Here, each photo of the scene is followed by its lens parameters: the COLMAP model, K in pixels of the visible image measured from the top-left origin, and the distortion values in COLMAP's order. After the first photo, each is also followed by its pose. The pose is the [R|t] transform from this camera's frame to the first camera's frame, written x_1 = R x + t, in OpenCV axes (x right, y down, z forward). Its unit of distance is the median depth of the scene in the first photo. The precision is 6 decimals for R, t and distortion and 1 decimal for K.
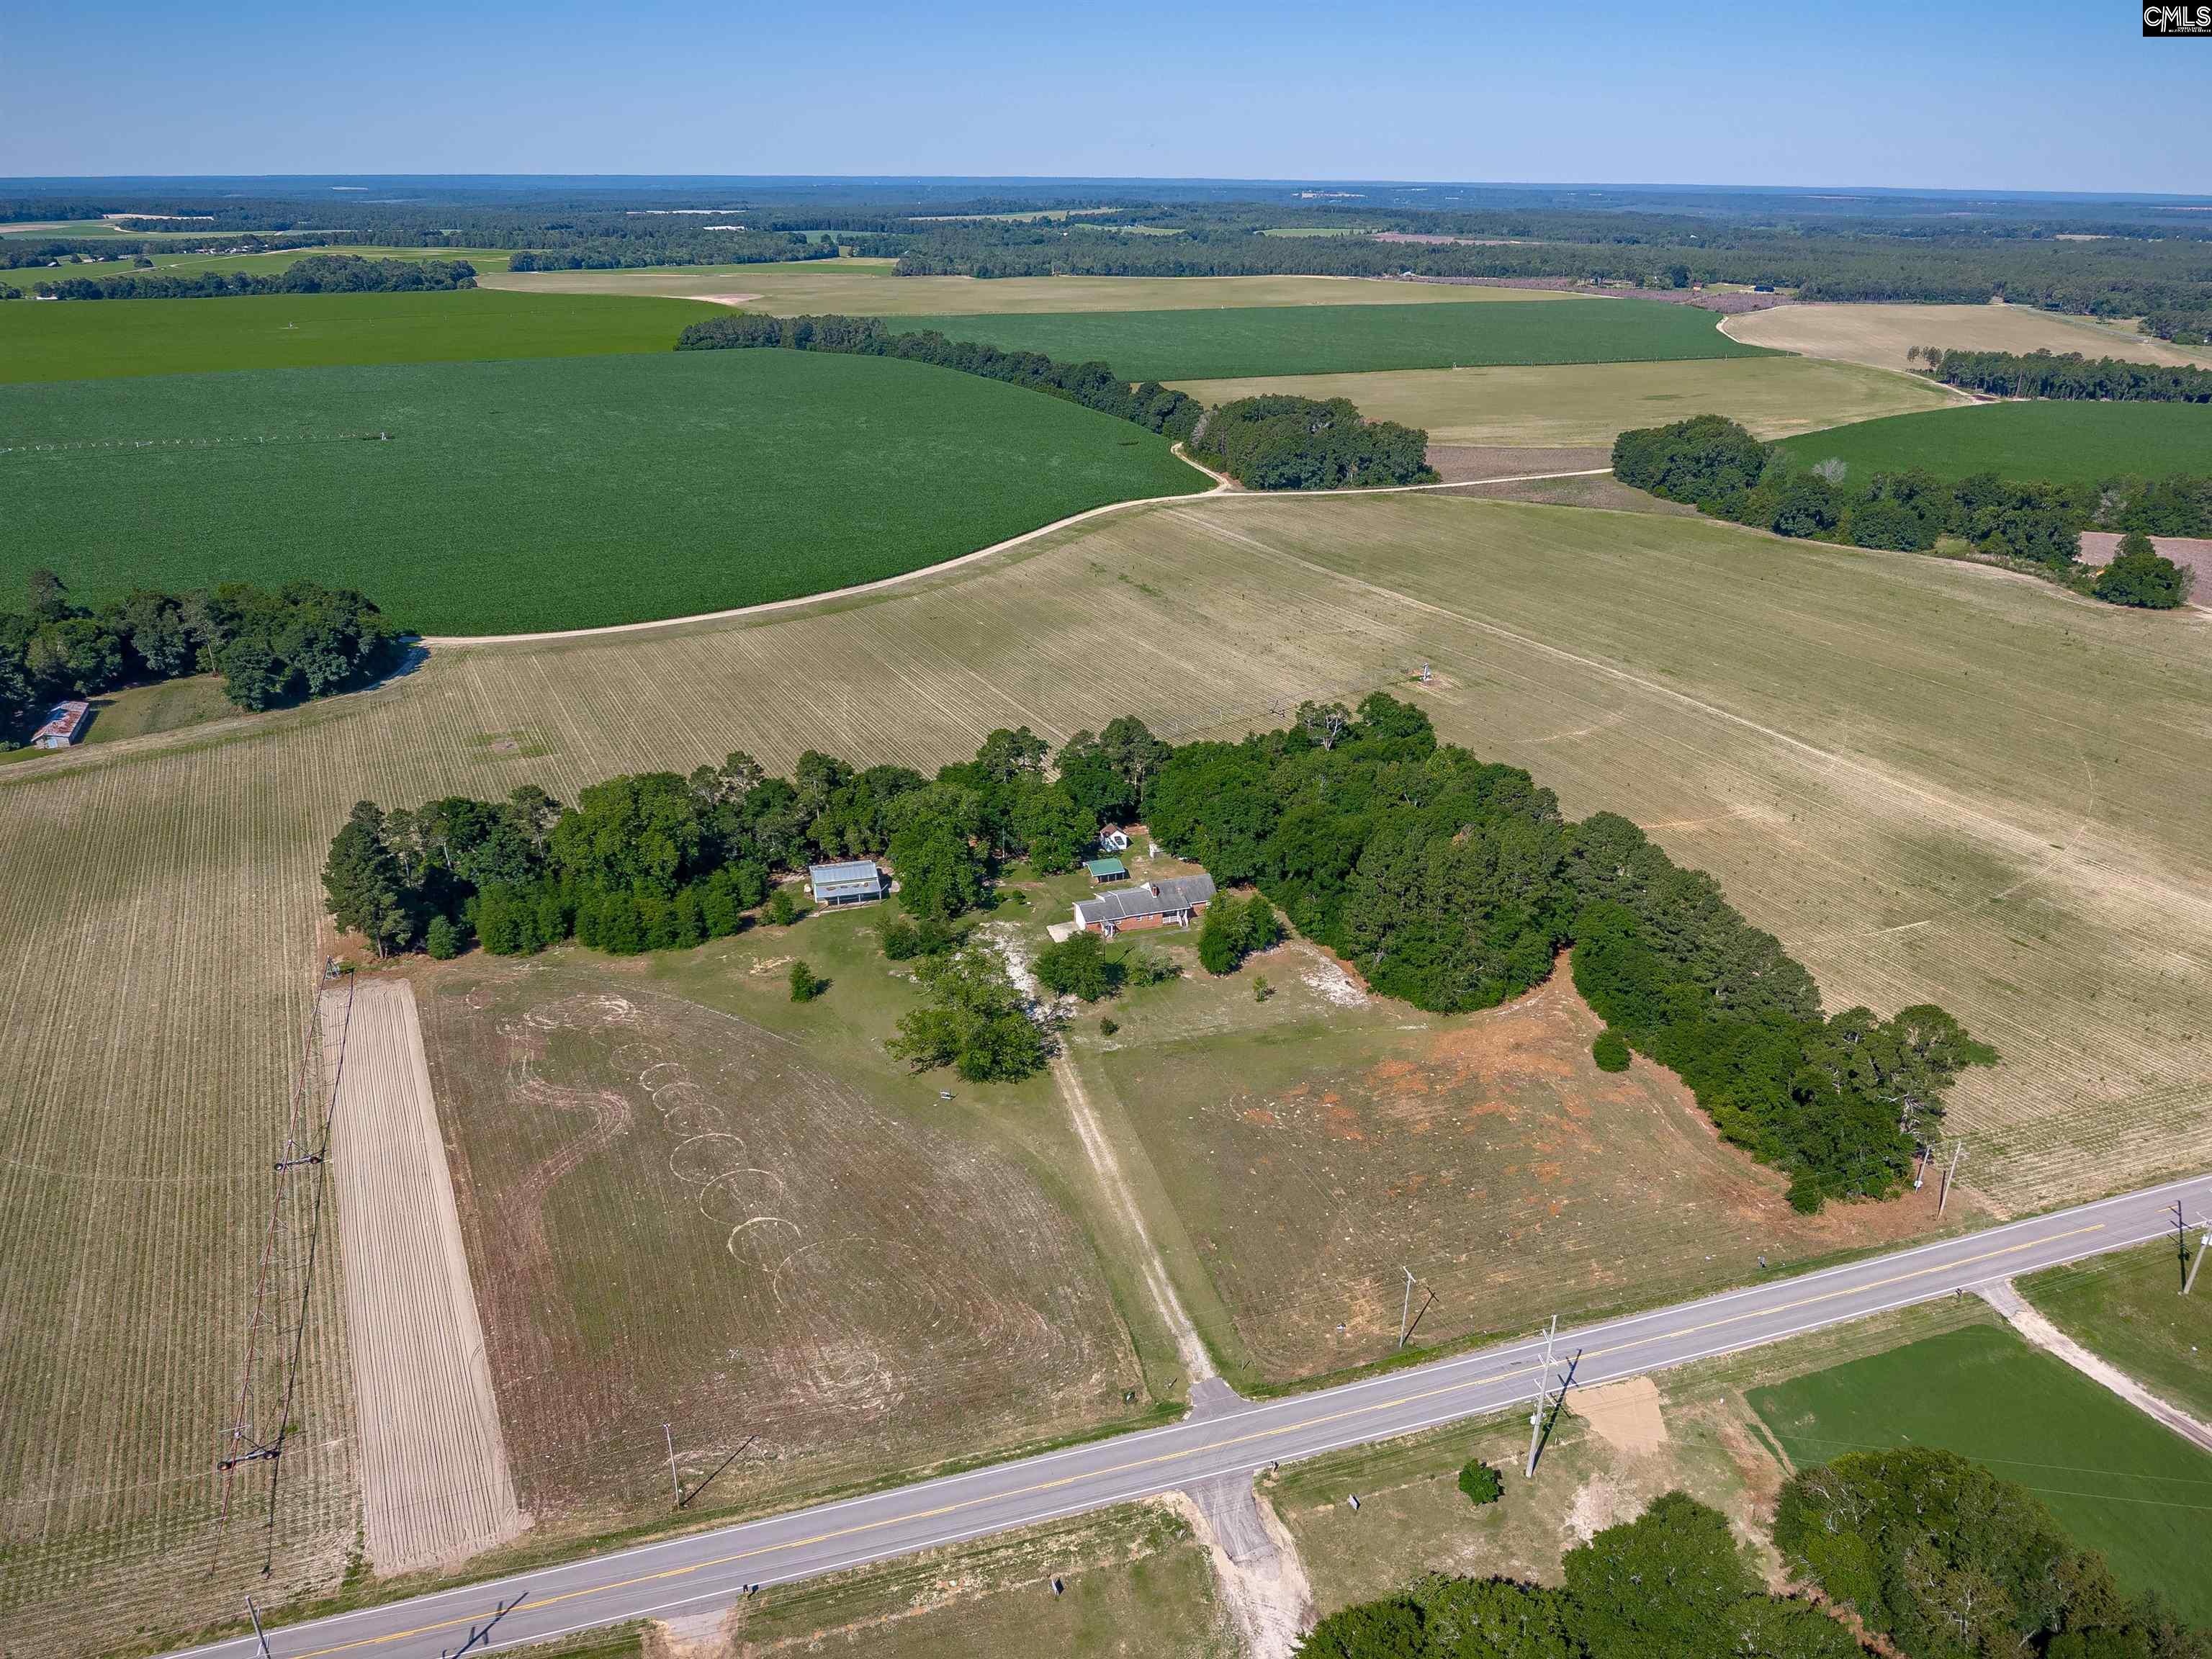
lens RADIAL K [[1532.2, 0, 1108.6], [0, 1532.2, 841.6], [0, 0, 1]] dist [-0.003690, -0.021744]
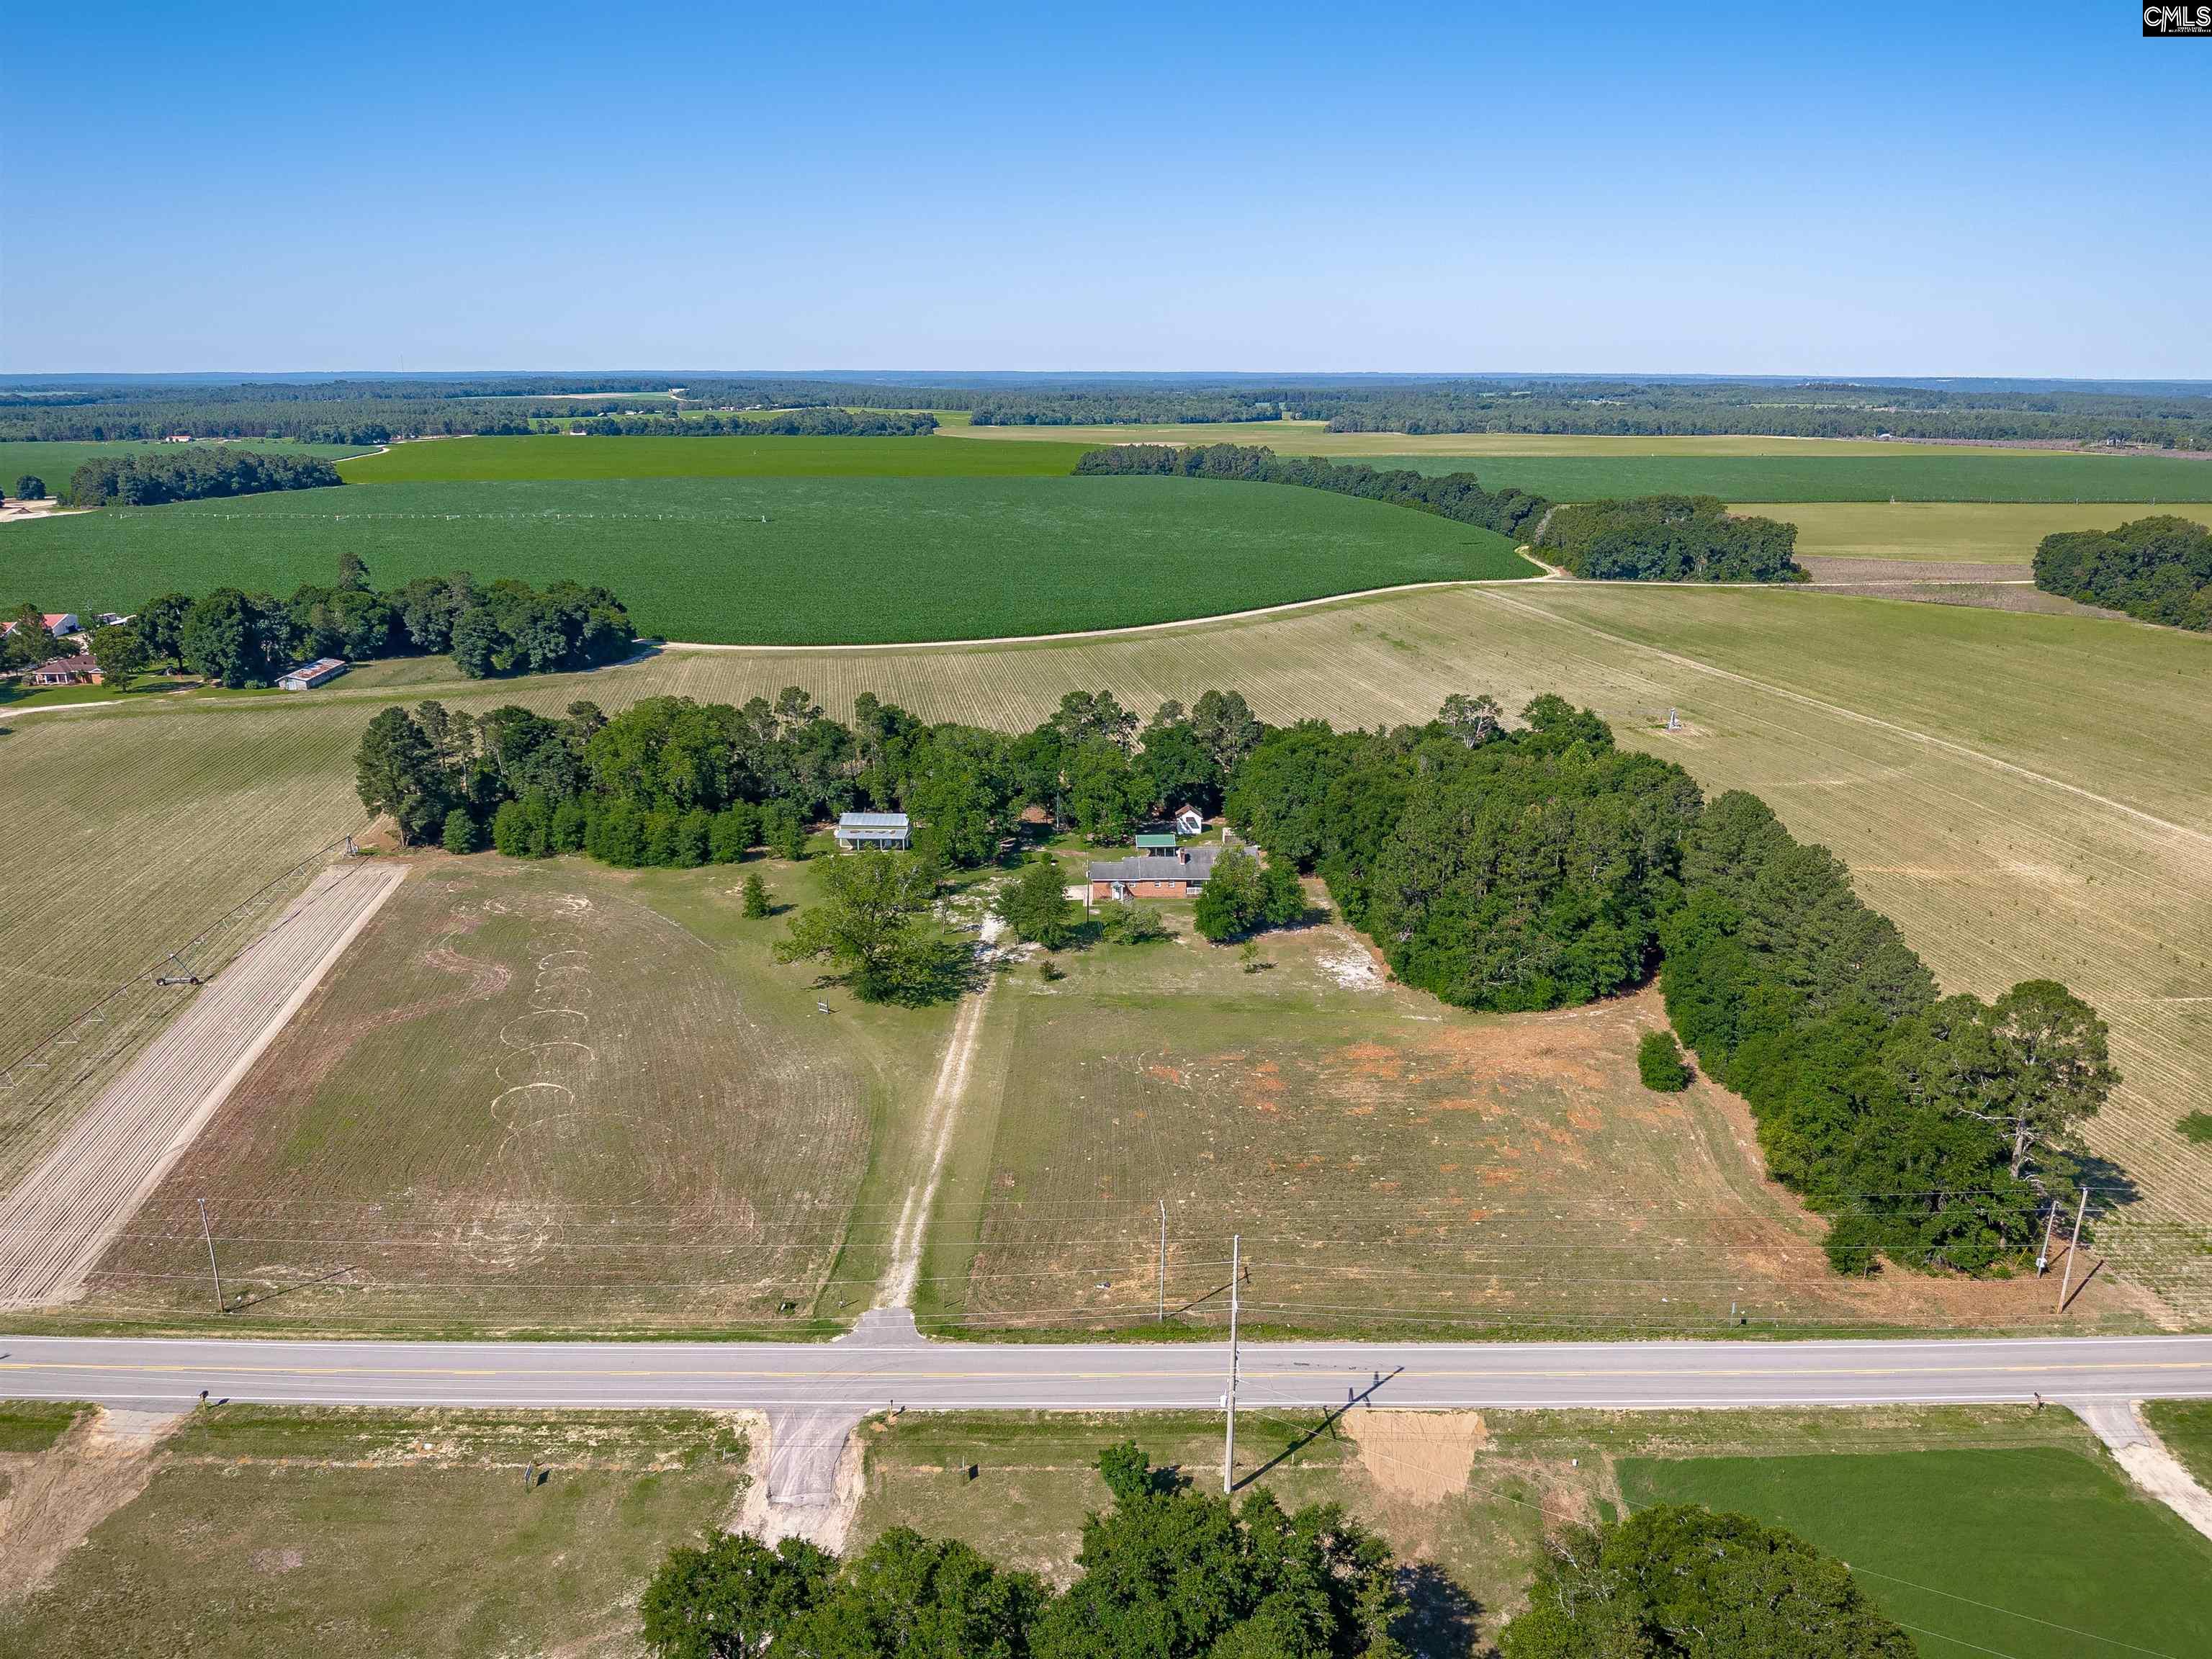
lens RADIAL K [[1550.6, 0, 1106.6], [0, 1550.6, 844.1], [0, 0, 1]] dist [-0.007232, -0.017044]
pose [[0.954607, 0.081461, -0.286514, 0.241993], [-0.114794, 0.988189, -0.101512, 0.121004], [0.274861, 0.129794, 0.952683, 0.163829]]
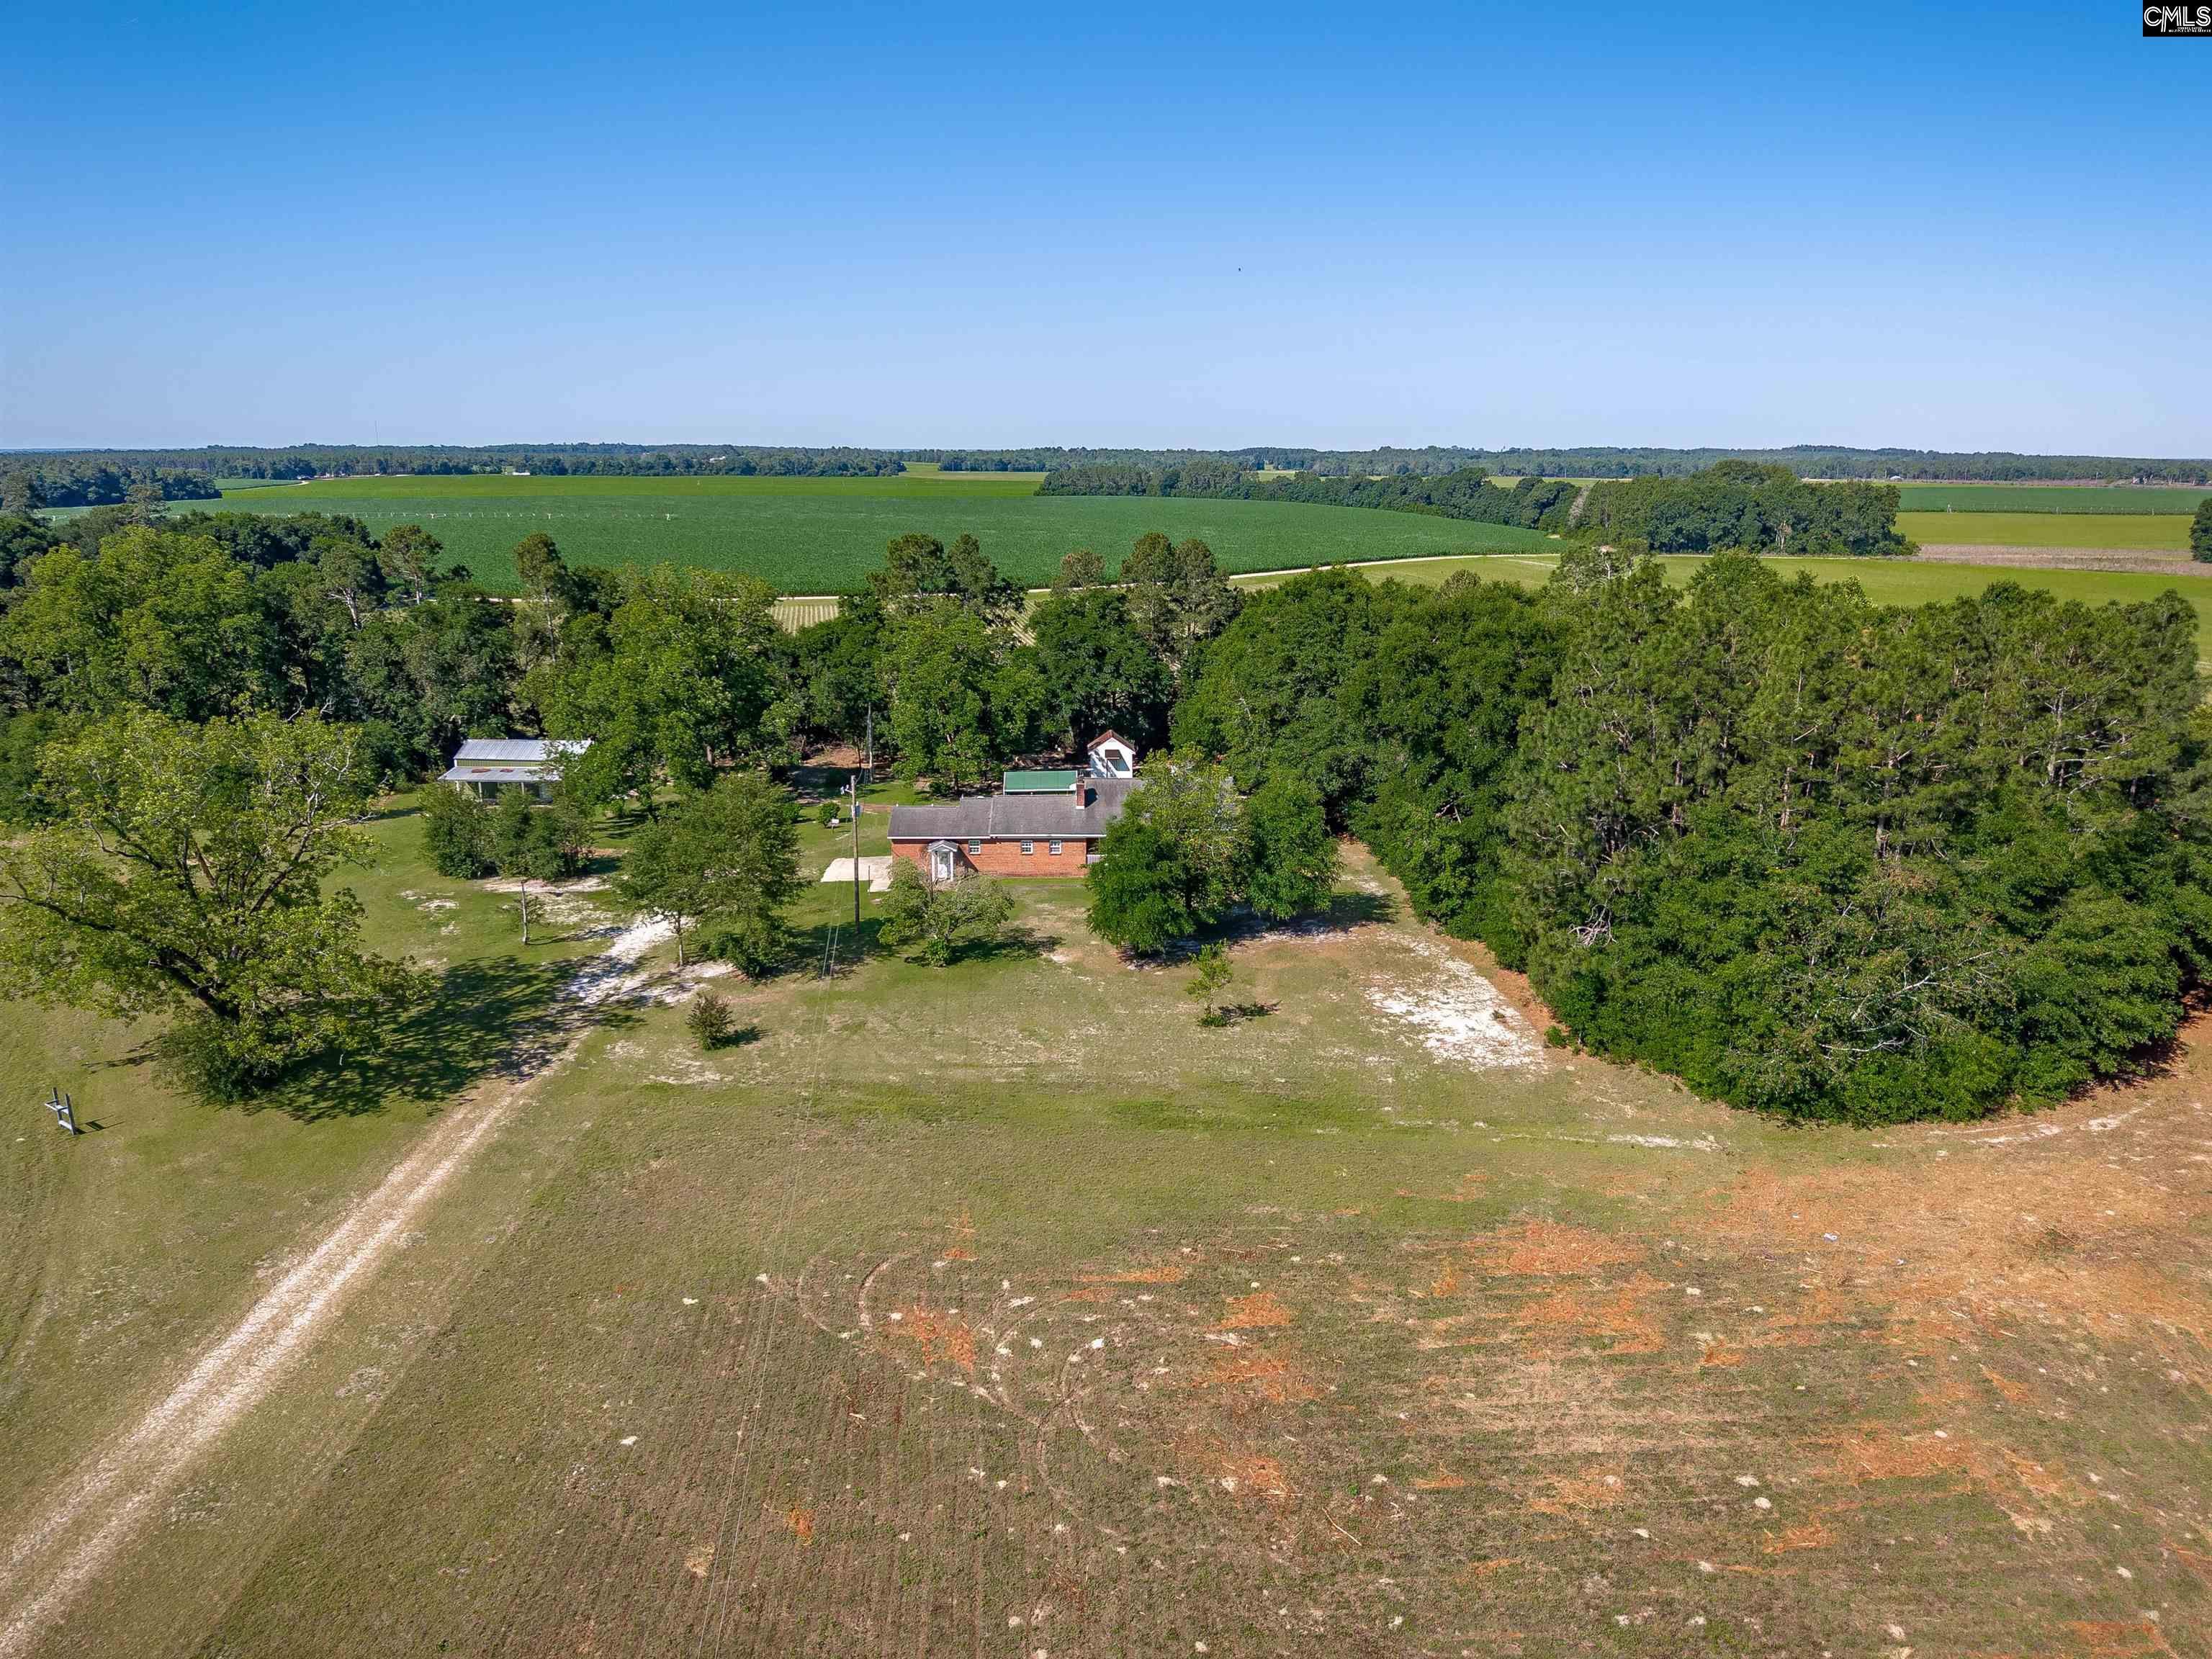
lens RADIAL K [[1537.9, 0, 1114.4], [0, 1537.9, 830.0], [0, 0, 1]] dist [-0.005671, -0.035113]
pose [[0.958603, 0.063349, -0.277611, 0.159593], [-0.110970, 0.980968, -0.159333, 0.110642], [0.262234, 0.183544, 0.947388, 0.617755]]
